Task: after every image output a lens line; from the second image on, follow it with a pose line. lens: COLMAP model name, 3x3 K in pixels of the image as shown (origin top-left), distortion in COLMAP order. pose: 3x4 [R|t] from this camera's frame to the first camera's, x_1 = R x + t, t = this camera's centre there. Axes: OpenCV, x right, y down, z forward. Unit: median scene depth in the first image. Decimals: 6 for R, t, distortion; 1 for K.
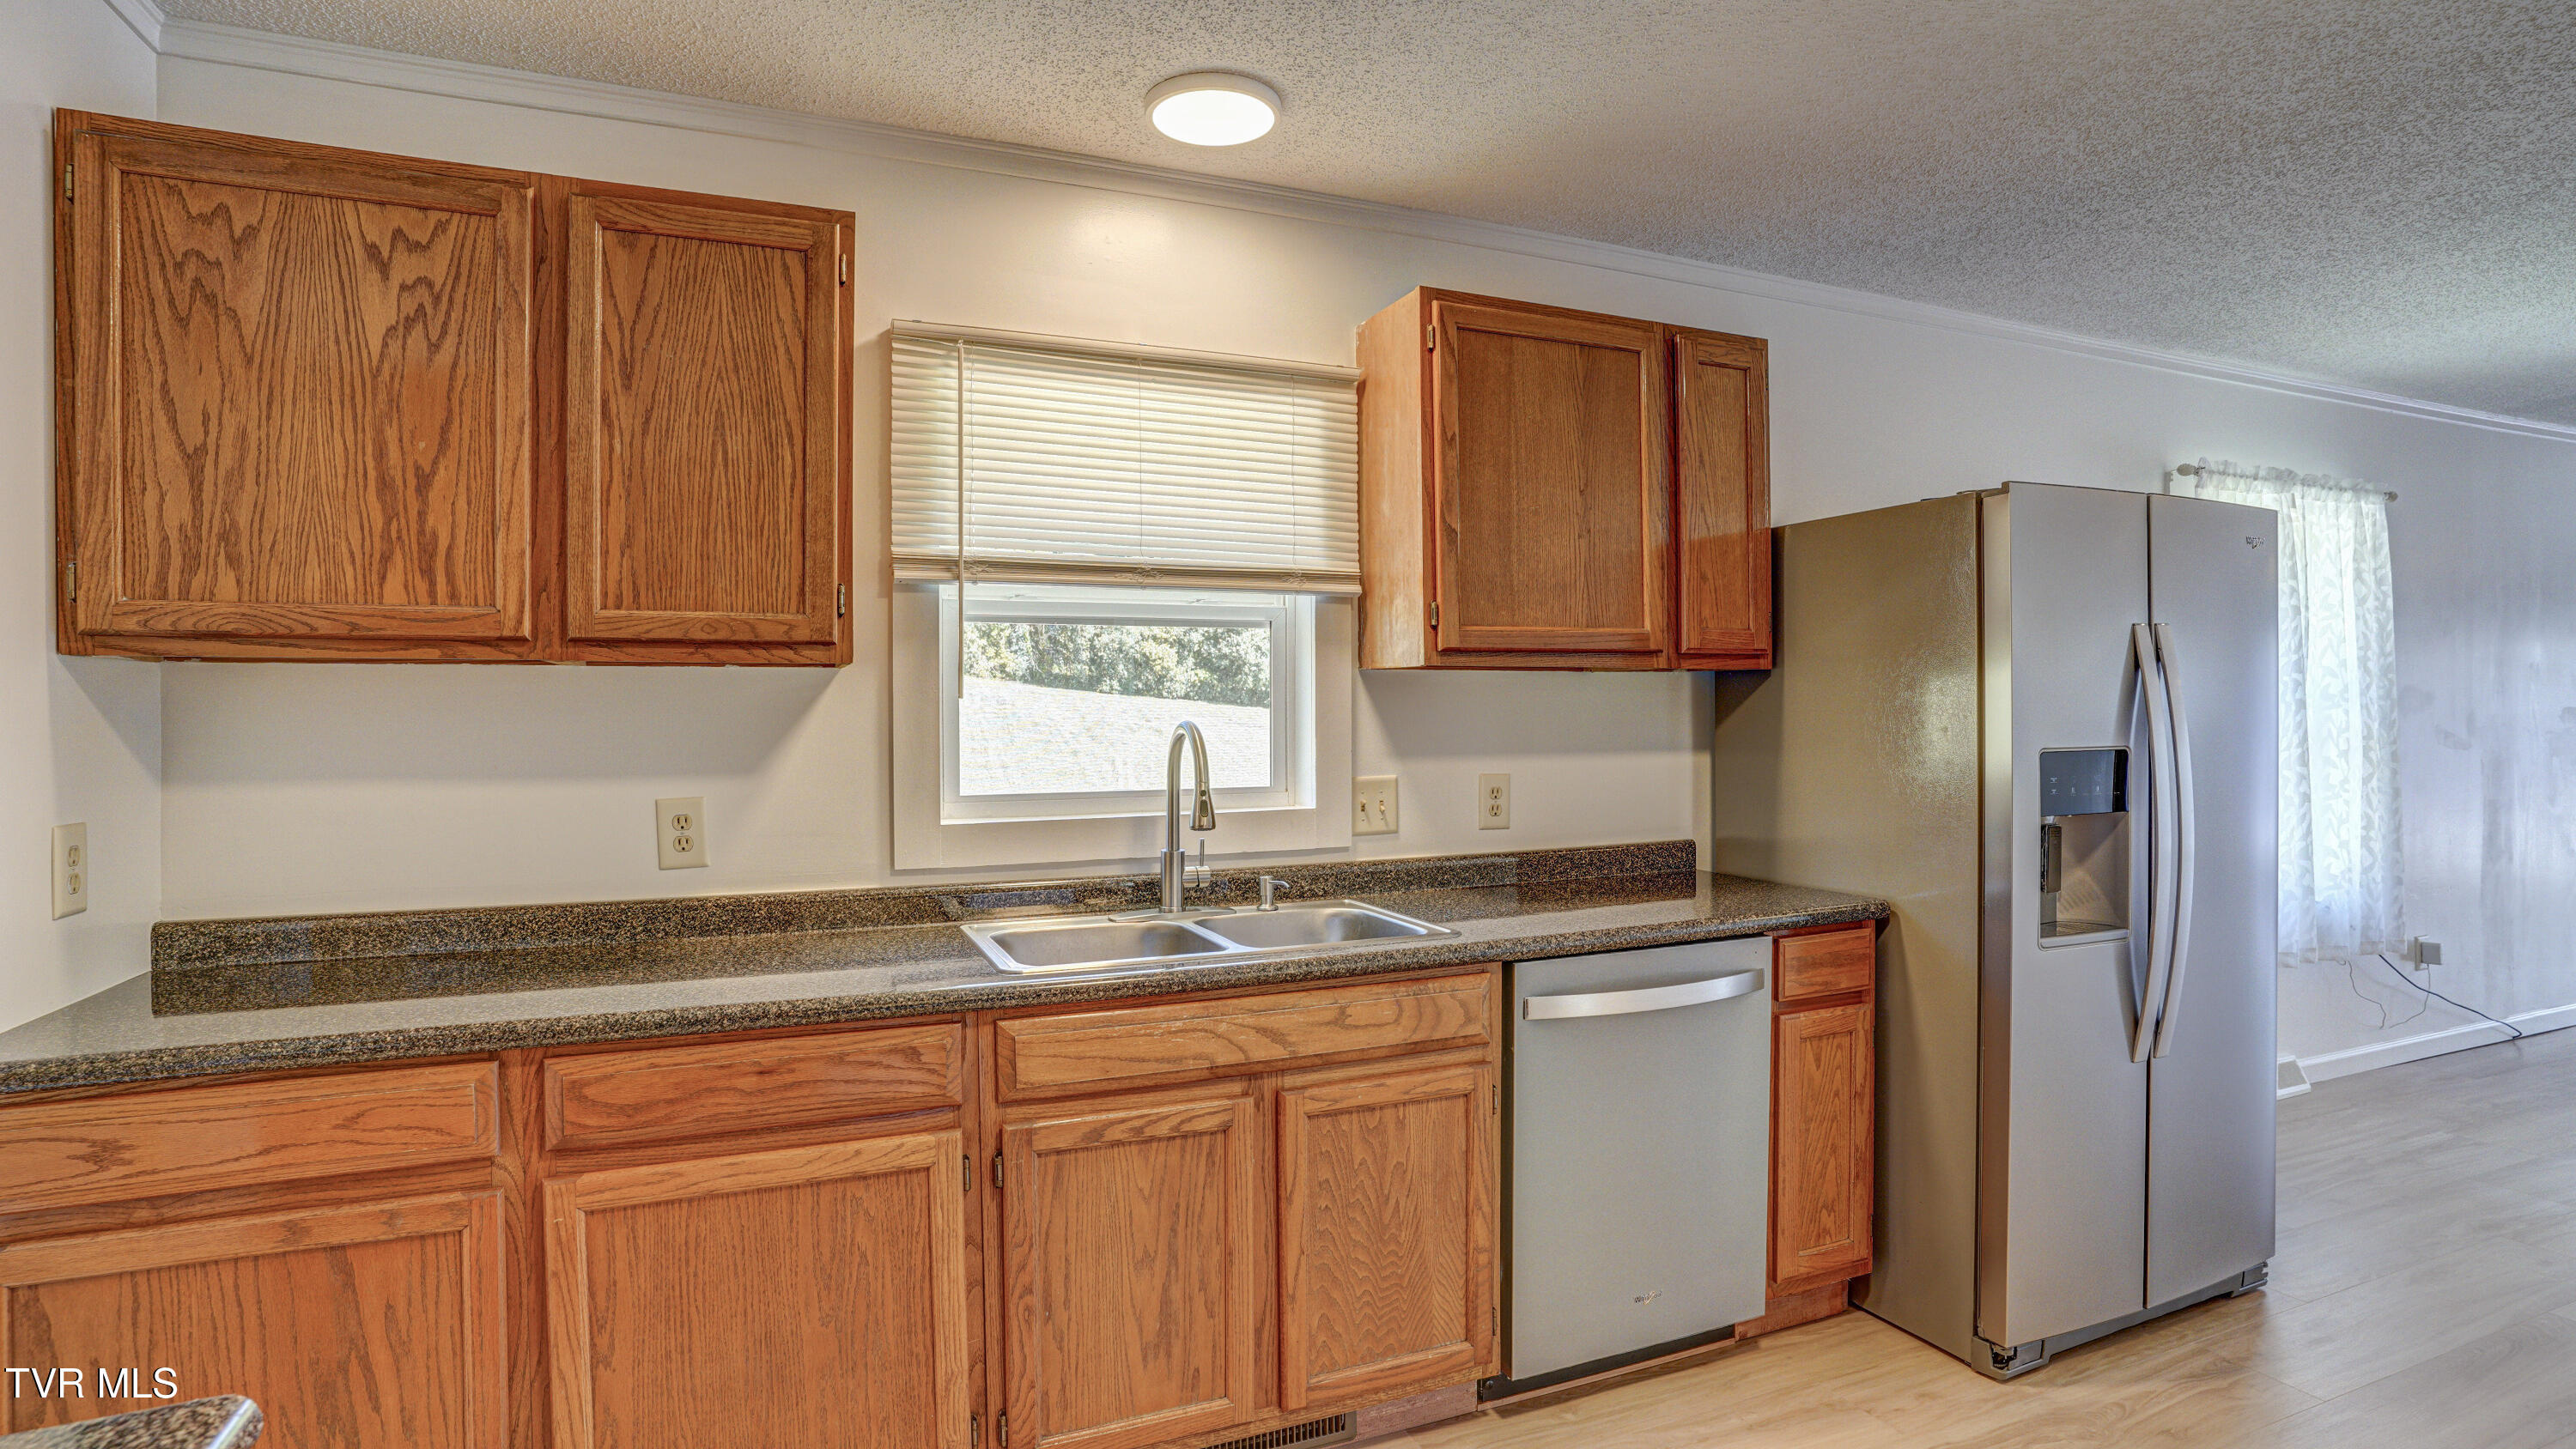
lens RADIAL K [[1281.2, 0, 1269.7], [0, 1281.2, 715.3], [0, 0, 1]] dist [-0.052656, 0.012496]
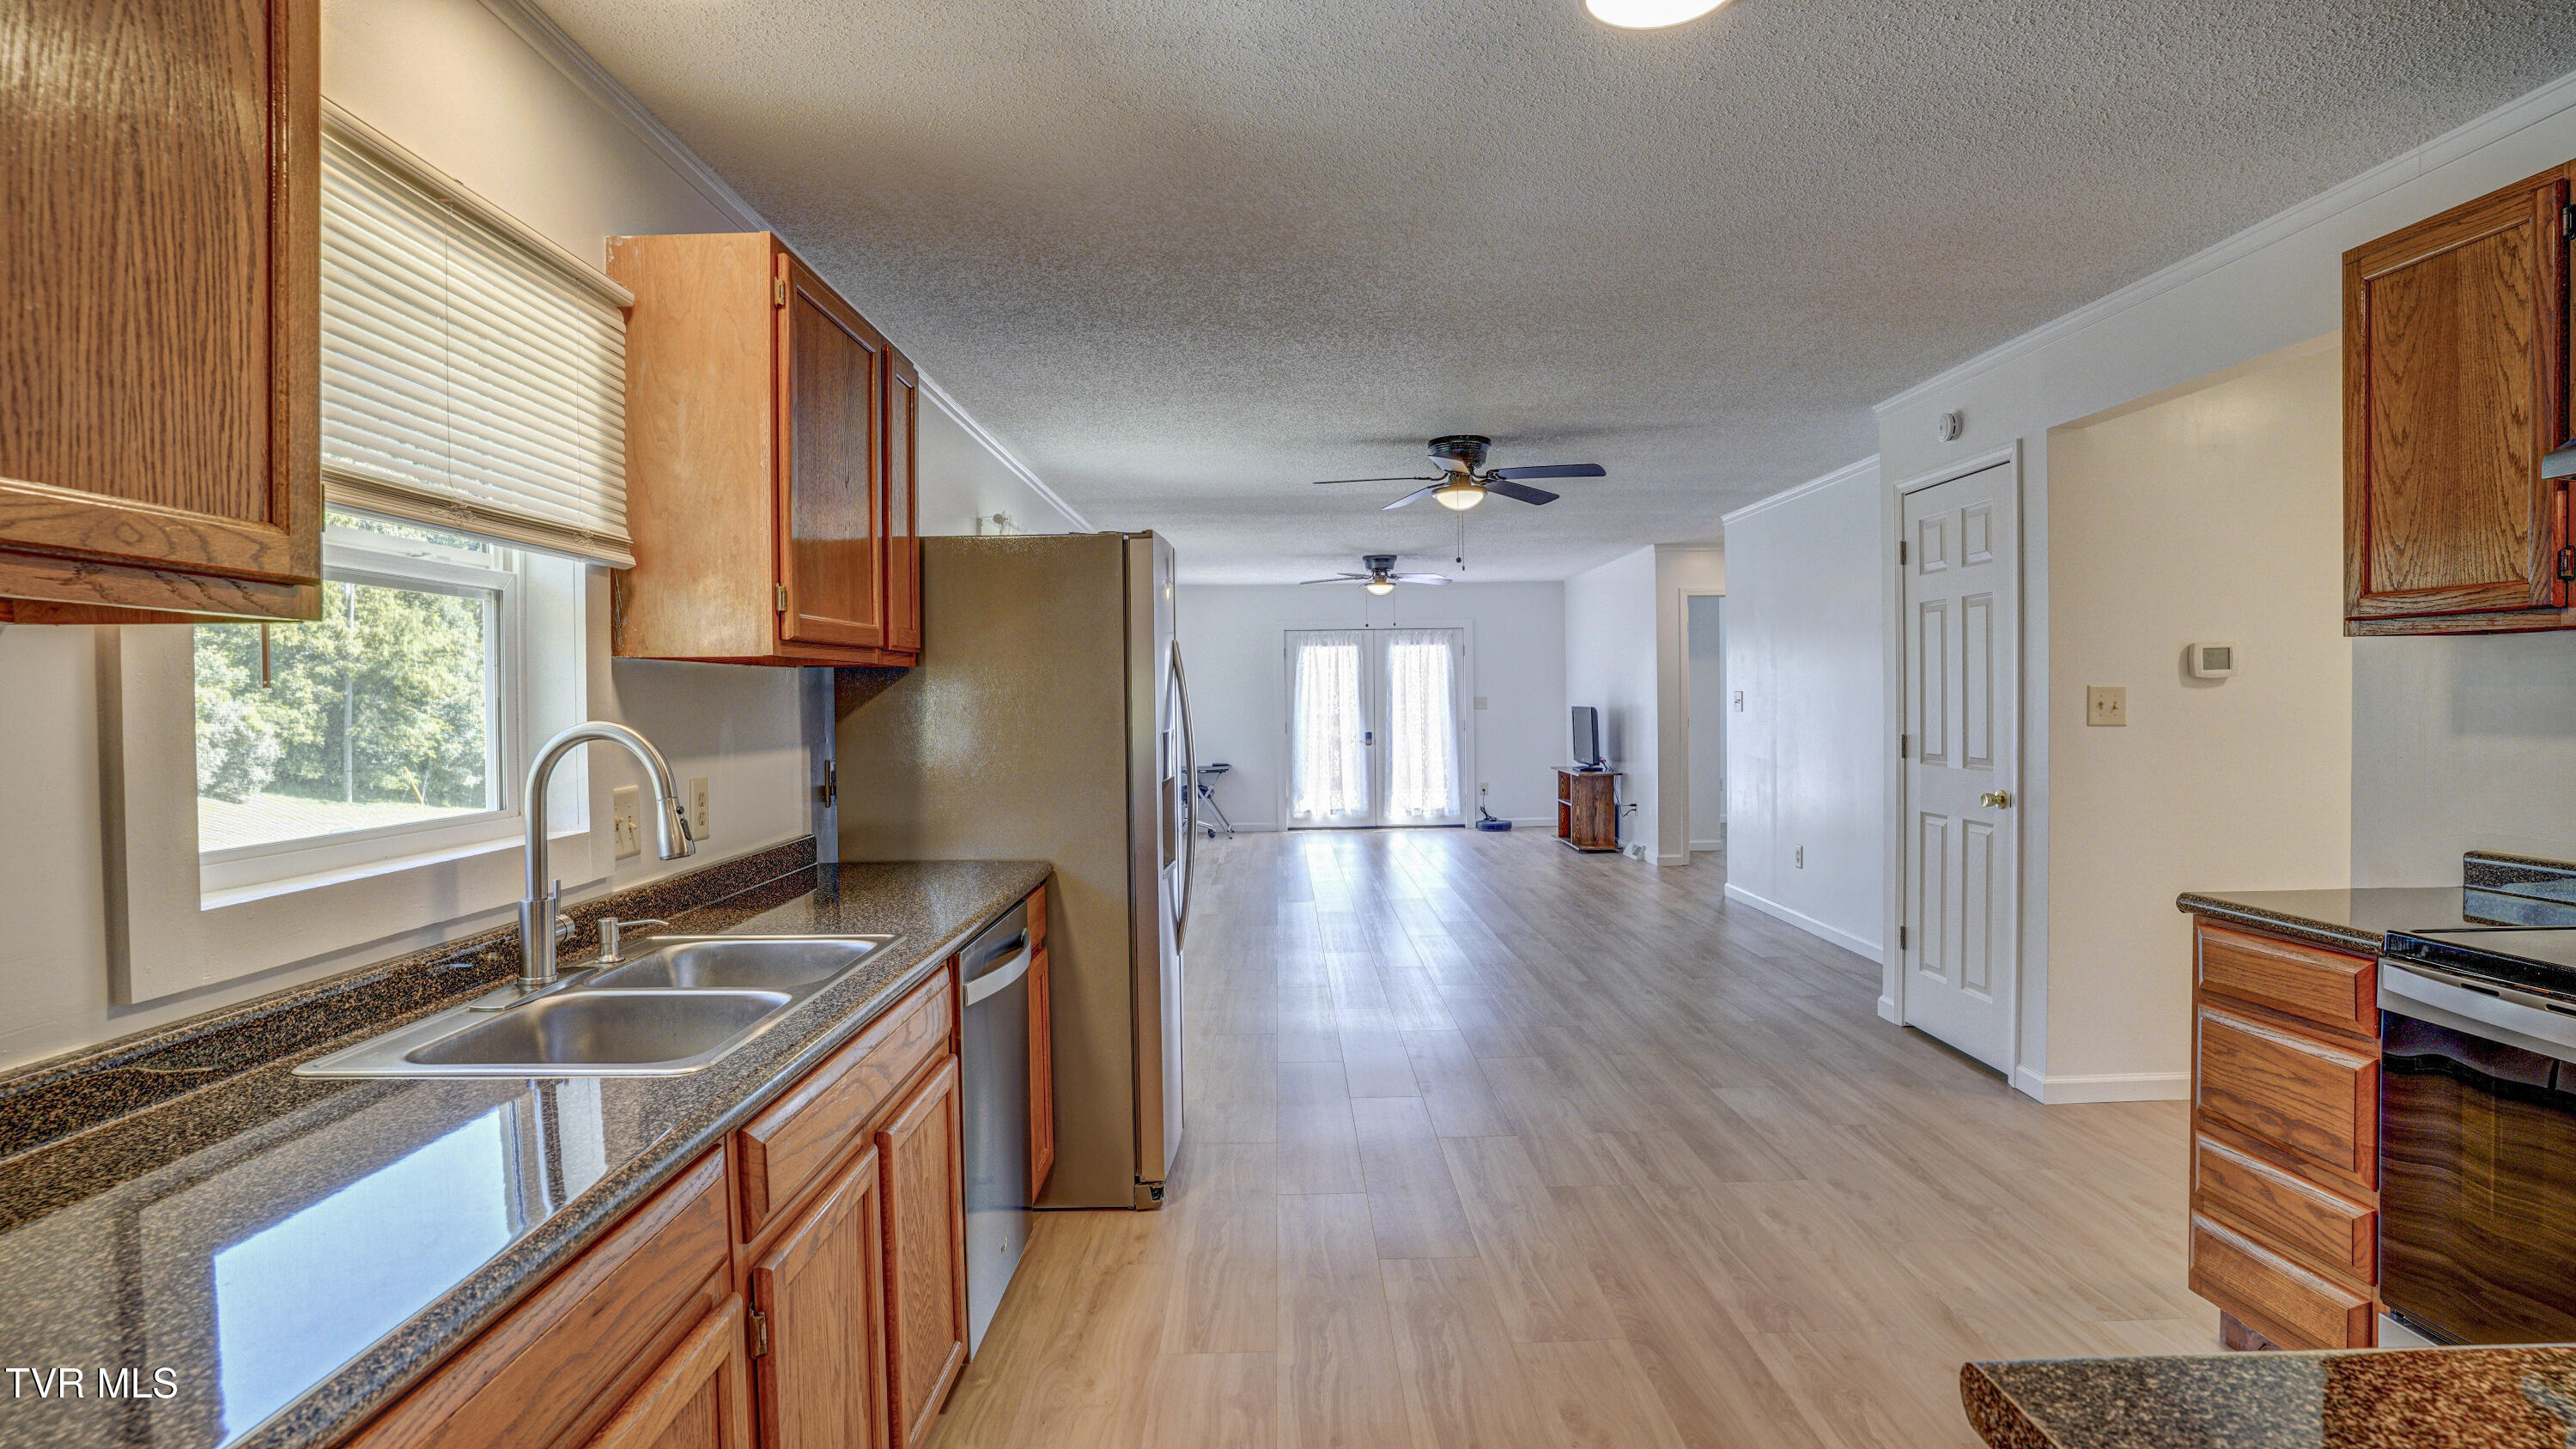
lens RADIAL K [[1281.2, 0, 1270.0], [0, 1281.2, 723.3], [0, 0, 1]] dist [-0.052656, 0.012496]
pose [[0.383988, -0.017652, 0.923169, -0.624226], [0.017358, 0.999779, 0.011897, 0.004423], [-0.923175, 0.011456, 0.384209, 0.373709]]
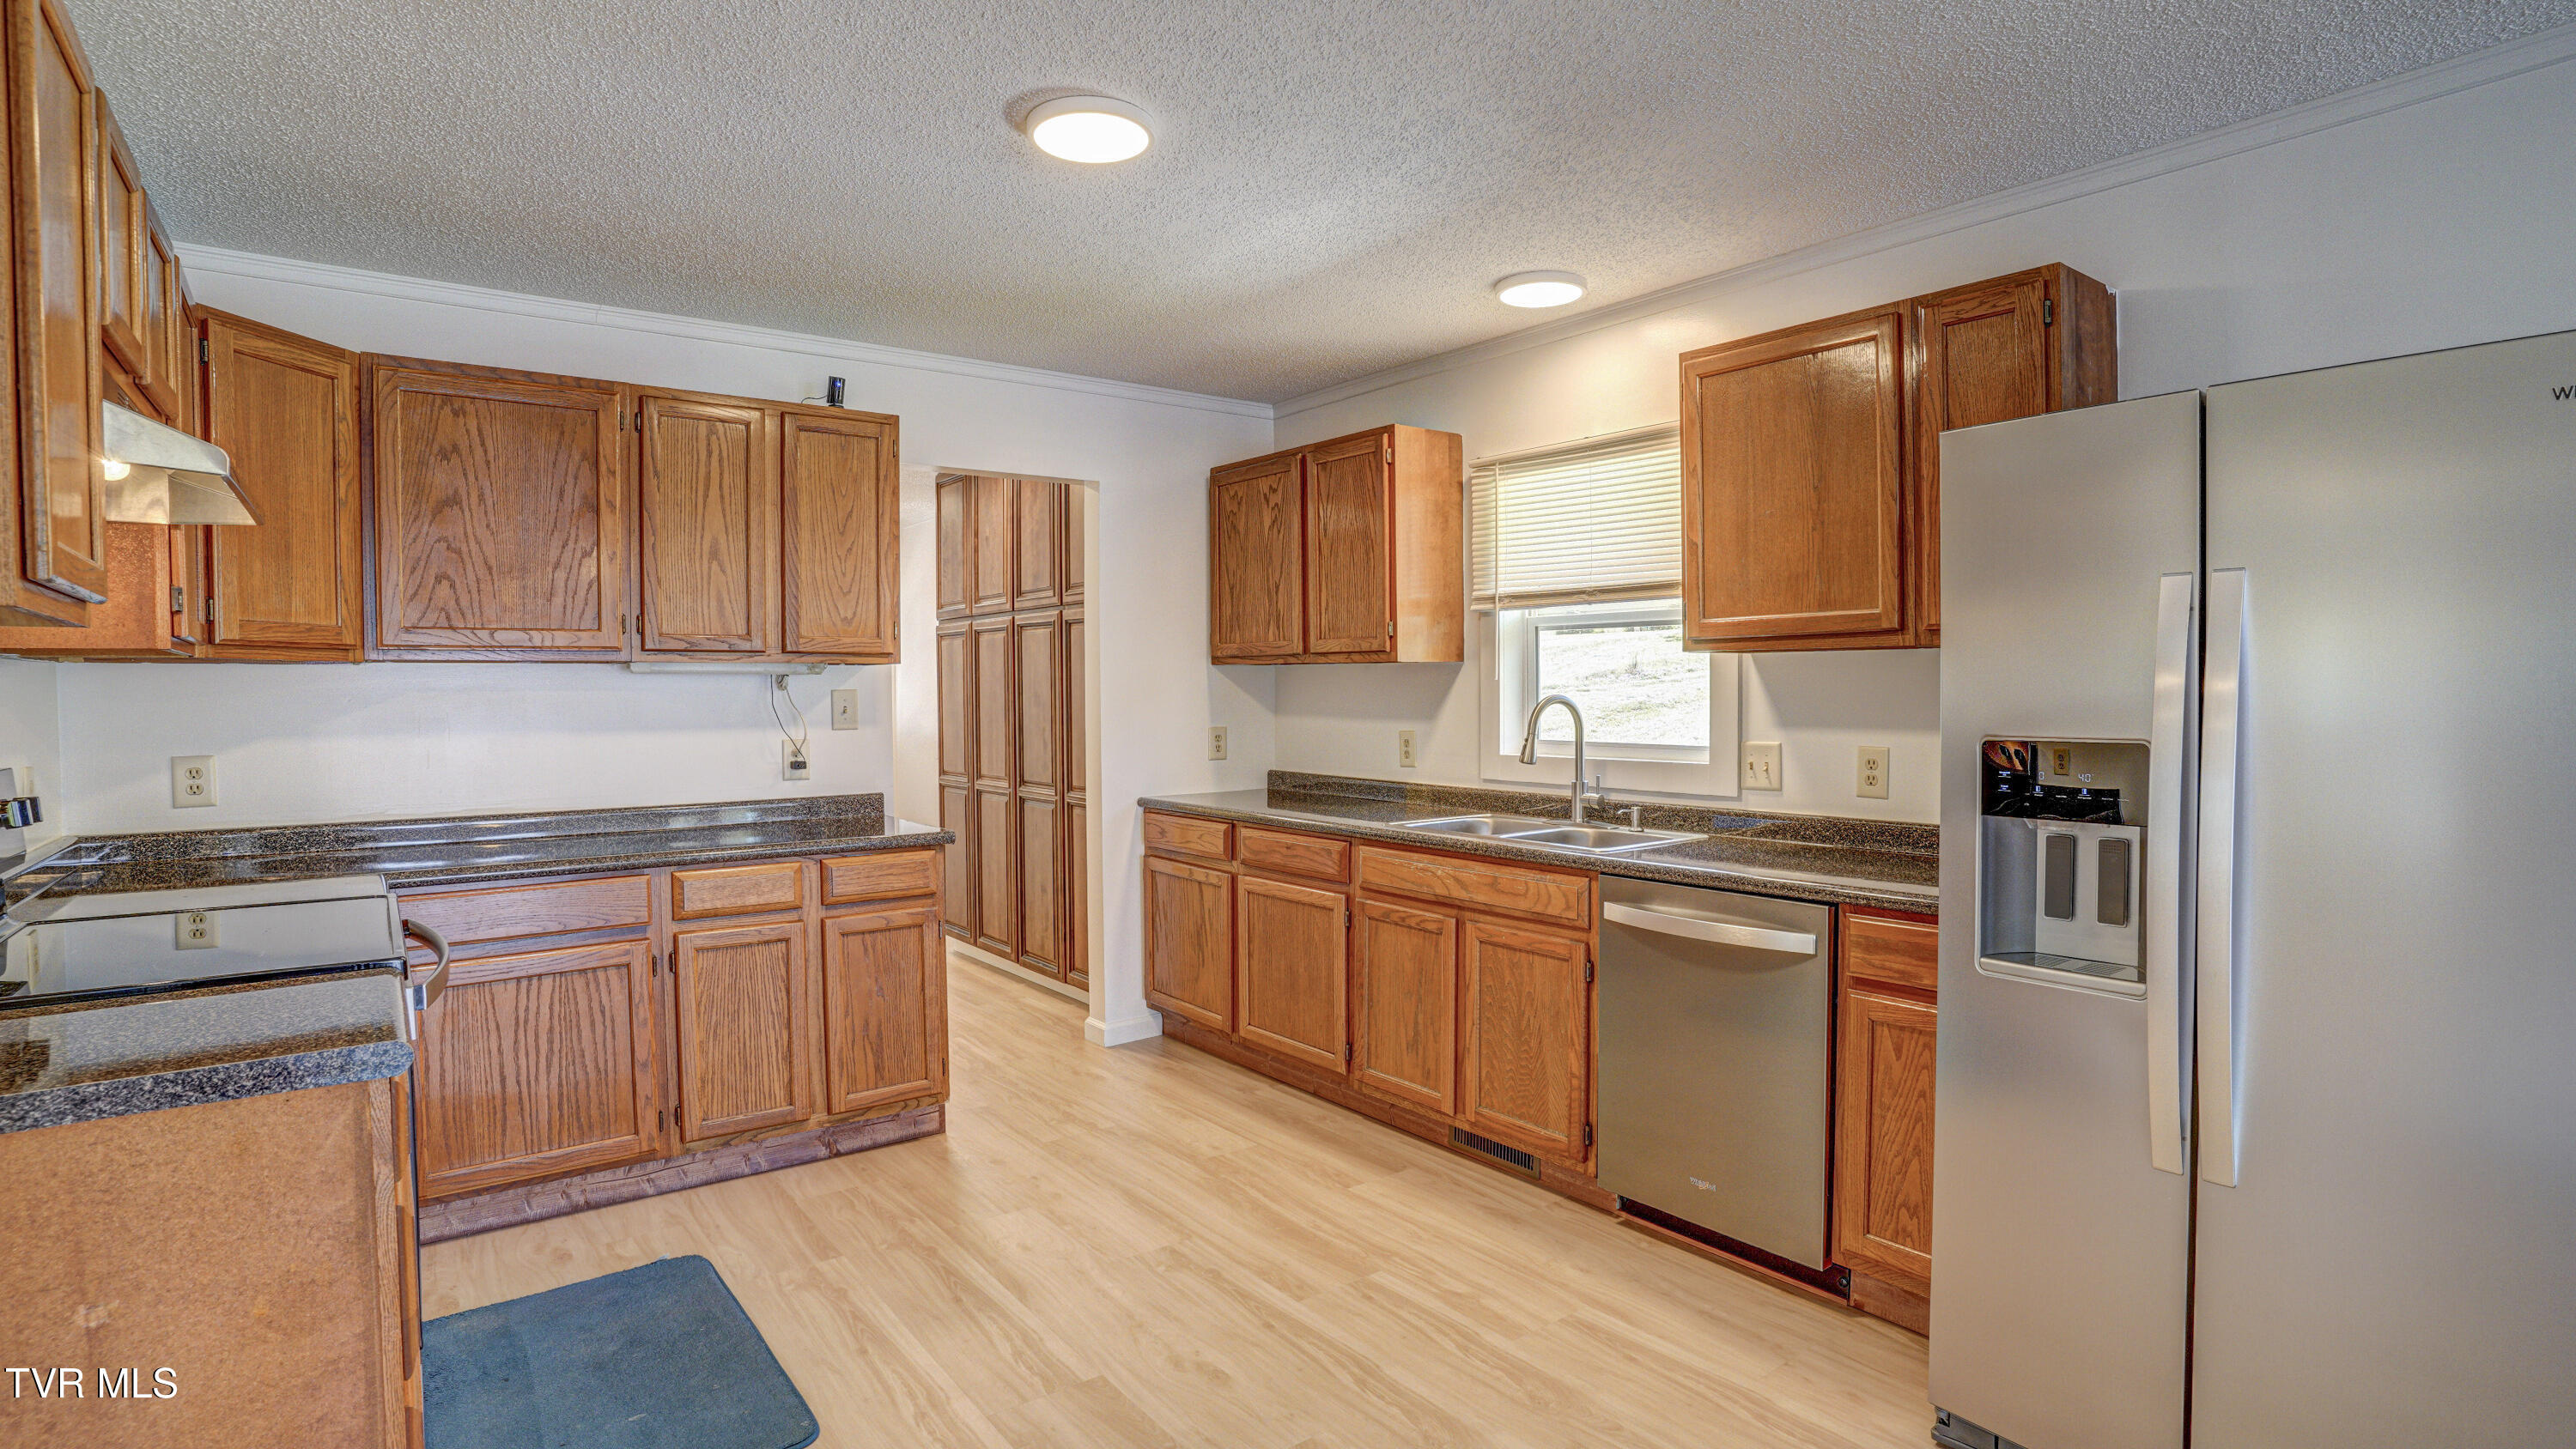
lens RADIAL K [[1281.2, 0, 1295.5], [0, 1281.2, 710.9], [0, 0, 1]] dist [-0.052656, 0.012496]
pose [[0.247170, 0.022800, -0.968704, 1.366386], [-0.003089, 0.999737, 0.022743, -0.008113], [0.968967, -0.002629, 0.247175, 0.344029]]
